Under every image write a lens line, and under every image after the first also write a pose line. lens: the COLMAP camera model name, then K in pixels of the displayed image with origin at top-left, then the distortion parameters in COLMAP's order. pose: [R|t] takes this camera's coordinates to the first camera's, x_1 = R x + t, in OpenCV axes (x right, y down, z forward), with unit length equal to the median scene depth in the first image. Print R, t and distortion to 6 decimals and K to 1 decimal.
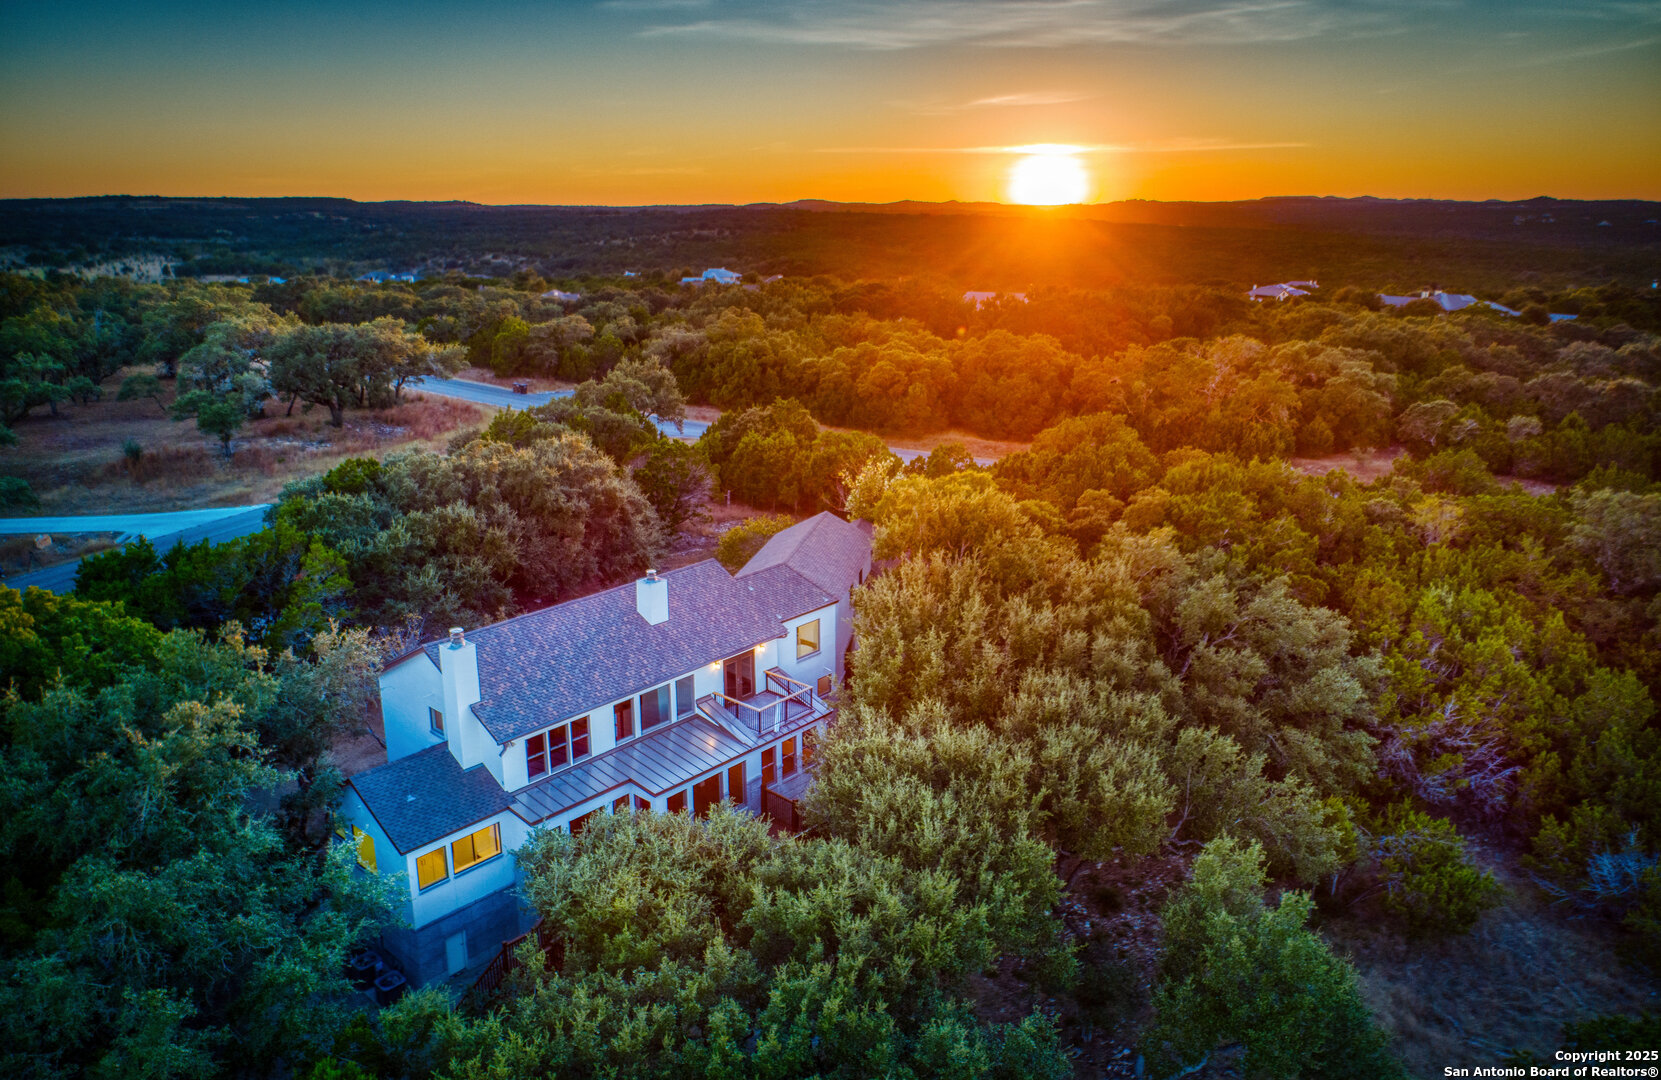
lens RADIAL K [[1143.2, 0, 830.5], [0, 1143.2, 540.0], [0, 0, 1]] dist [0.005268, 0.005603]
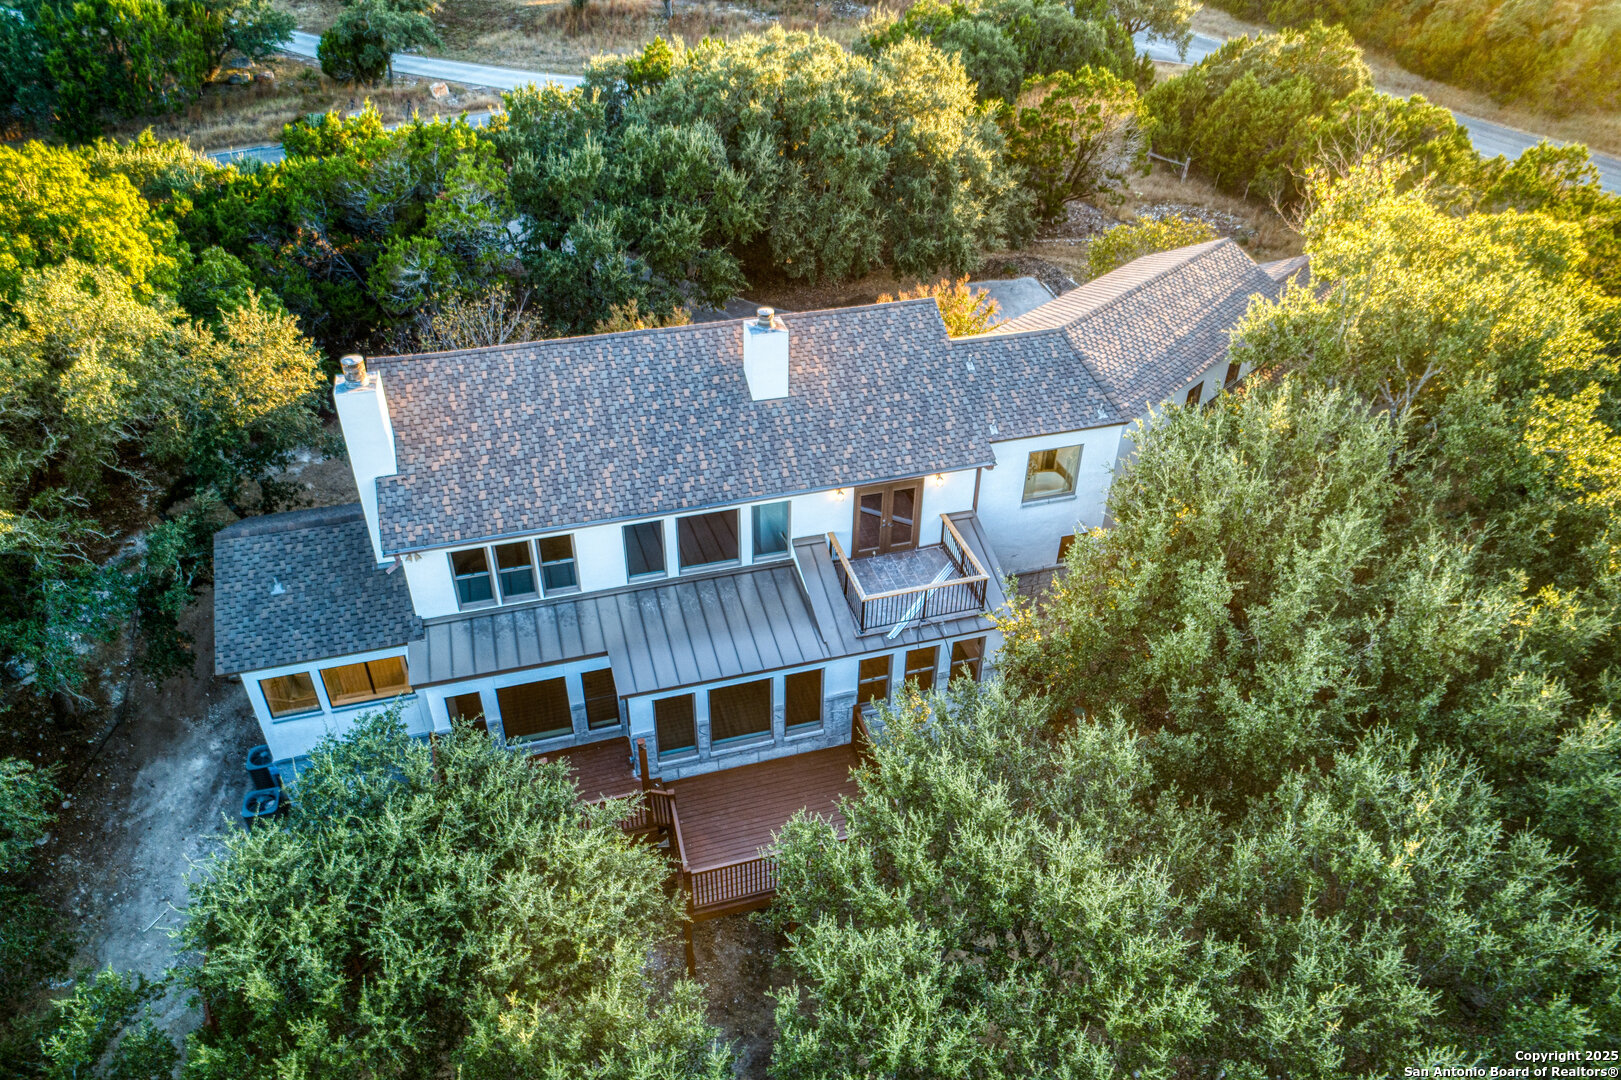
lens RADIAL K [[1108.0, 0, 810.5], [0, 1108.0, 540.0], [0, 0, 1]] dist [0.007822, -0.001692]
pose [[0.853728, 0.317263, -0.412906, 0.132864], [-0.164924, 0.916879, 0.363500, -0.074619], [0.493911, -0.242232, 0.835090, 0.517502]]
